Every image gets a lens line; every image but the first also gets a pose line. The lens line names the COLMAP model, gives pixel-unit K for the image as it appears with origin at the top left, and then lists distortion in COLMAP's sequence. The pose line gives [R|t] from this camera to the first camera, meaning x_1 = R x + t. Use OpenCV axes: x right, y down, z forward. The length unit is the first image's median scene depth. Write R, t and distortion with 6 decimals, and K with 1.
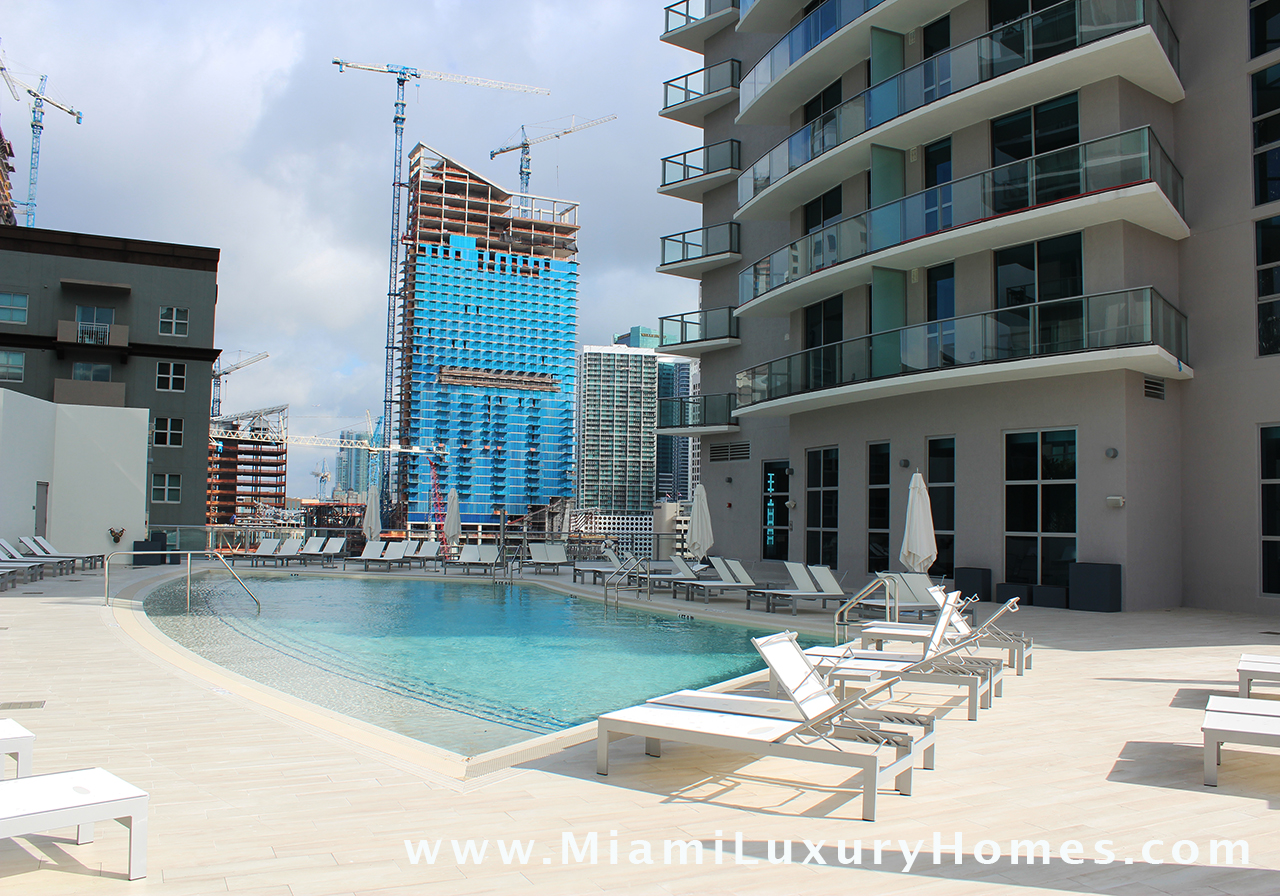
lens RADIAL K [[1078.6, 0, 638.6], [0, 1078.6, 452.0], [0, 0, 1]] dist [-0.145593, 0.111599]
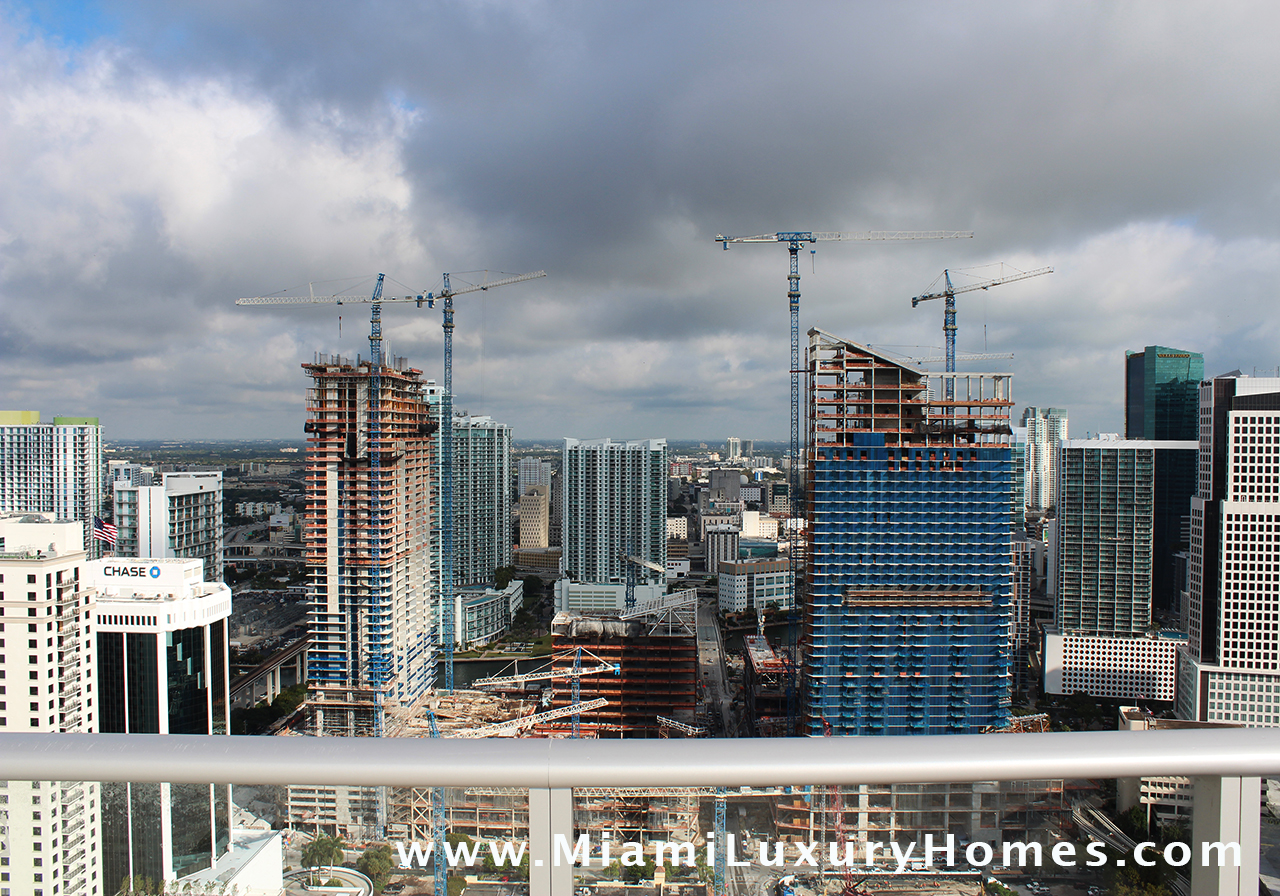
lens RADIAL K [[1078.6, 0, 632.8], [0, 1078.6, 444.9], [0, 0, 1]] dist [-0.145593, 0.111599]
pose [[0.876935, -0.005511, -0.480577, 0.075788], [0.041772, 0.997024, 0.064791, -0.229953], [0.478790, -0.076892, 0.874556, 0.133624]]
